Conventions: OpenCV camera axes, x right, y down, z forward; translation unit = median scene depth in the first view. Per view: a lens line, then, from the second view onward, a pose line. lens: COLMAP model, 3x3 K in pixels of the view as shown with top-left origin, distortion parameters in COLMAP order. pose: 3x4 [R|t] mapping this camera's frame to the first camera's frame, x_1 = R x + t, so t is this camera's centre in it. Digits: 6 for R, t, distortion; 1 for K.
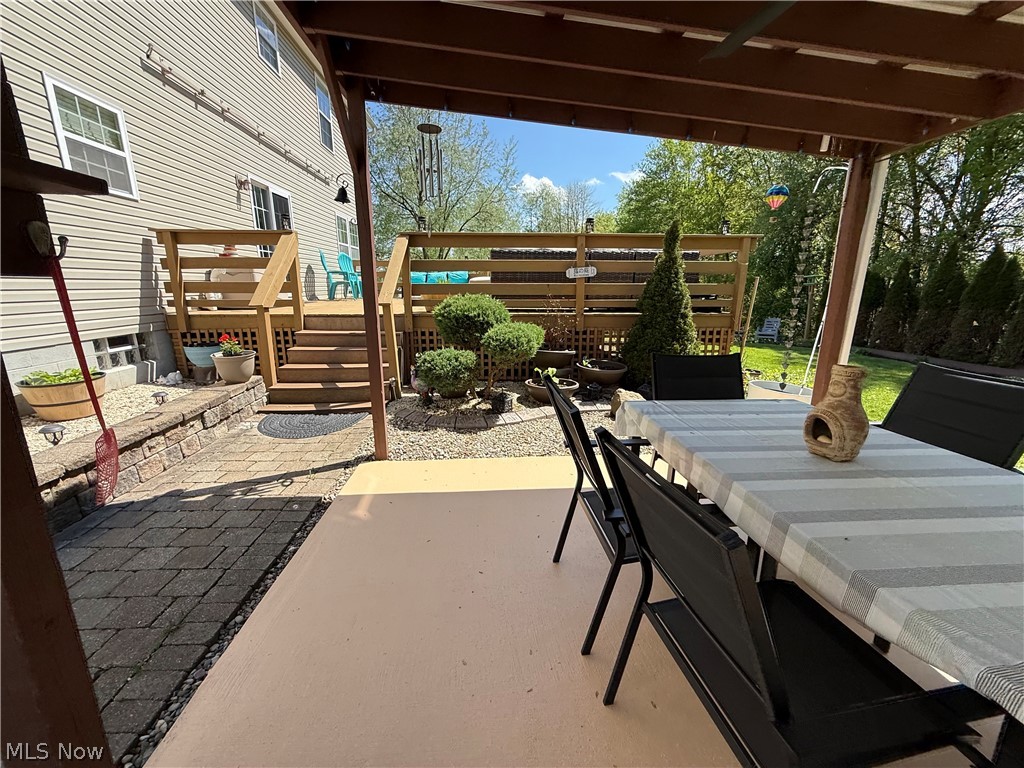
lens RADIAL K [[410.6, 0, 512.0], [0, 410.6, 384.0], [0, 0, 1]] dist [-0.000825, 0.000069]
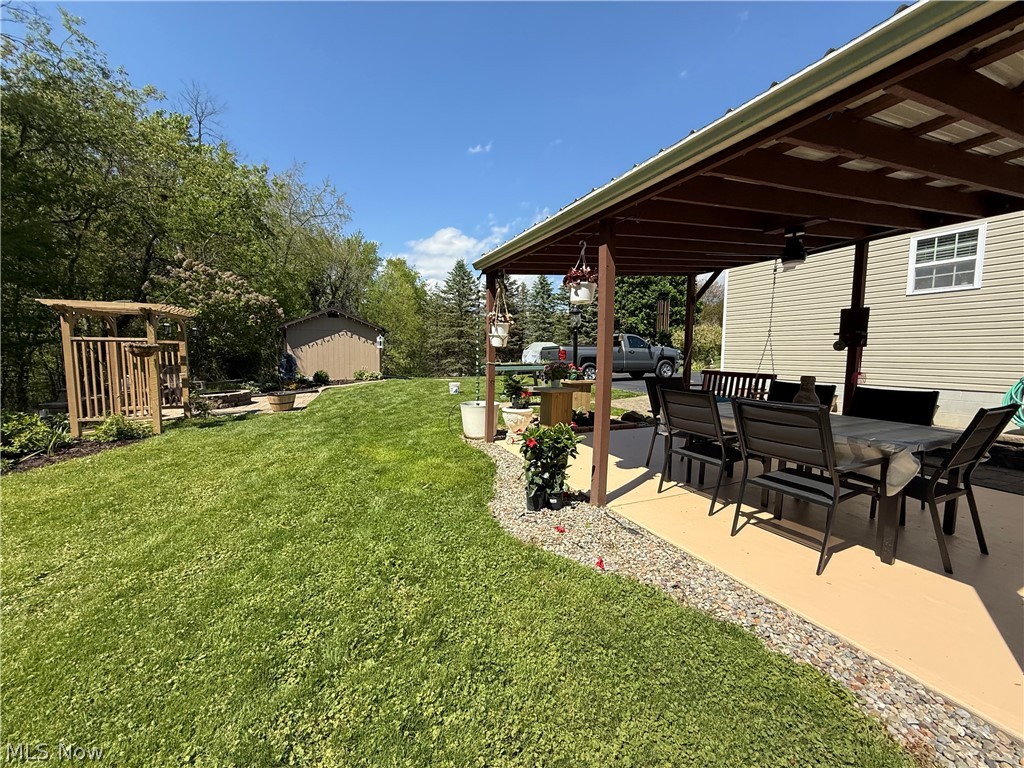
lens RADIAL K [[410.6, 0, 512.0], [0, 410.6, 384.0], [0, 0, 1]] dist [-0.000825, 0.000069]
pose [[-0.935574, 0.024764, -0.352261, 0.868590], [-0.086119, 0.951419, 0.295610, -0.399833], [0.342468, 0.306902, -0.887990, 1.661367]]
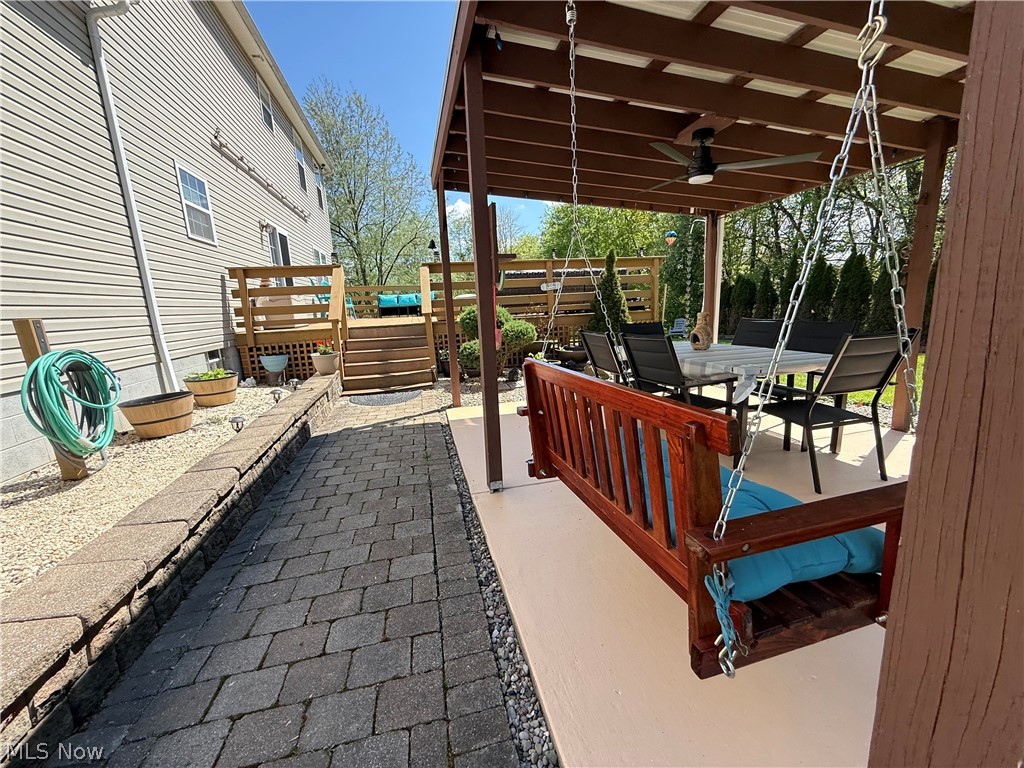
lens RADIAL K [[410.6, 0, 512.0], [0, 410.6, 384.0], [0, 0, 1]] dist [-0.000825, 0.000069]
pose [[0.983468, -0.082781, 0.161052, -0.233108], [0.090269, 0.995124, -0.039737, 0.115123], [-0.156978, 0.053619, 0.986146, -0.383098]]
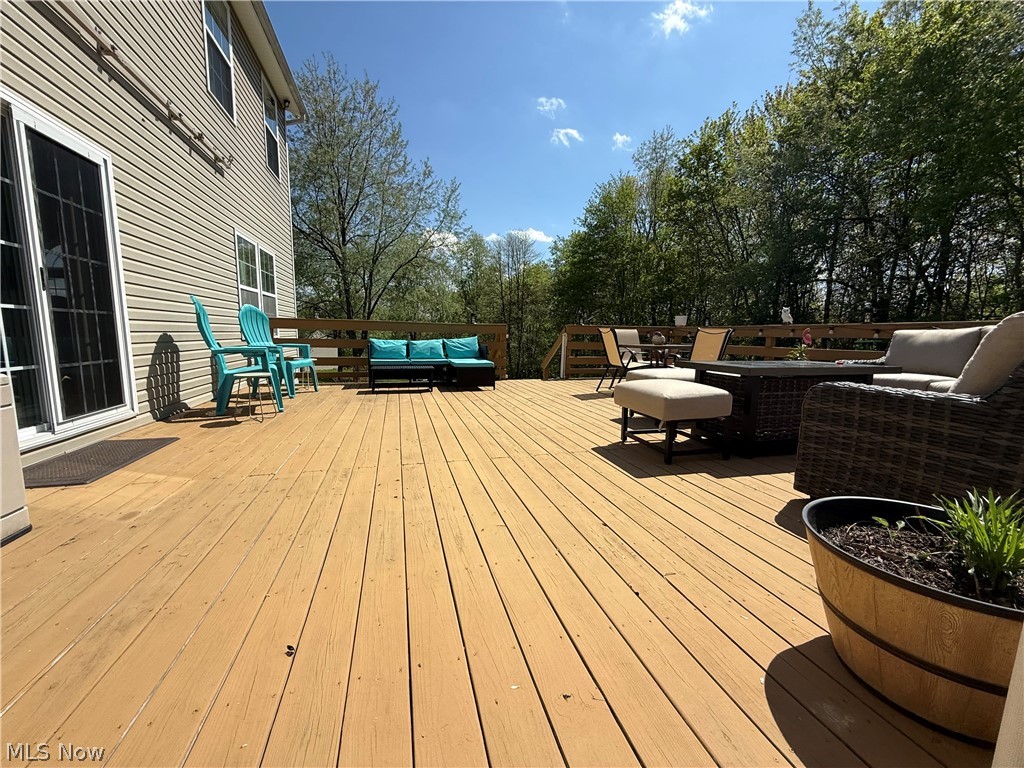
lens RADIAL K [[410.6, 0, 512.0], [0, 410.6, 384.0], [0, 0, 1]] dist [-0.000825, 0.000069]
pose [[0.977587, -0.016831, 0.209857, -0.439829], [0.040914, 0.992983, -0.110952, -0.332614], [-0.206517, 0.117051, 0.971416, 0.984095]]
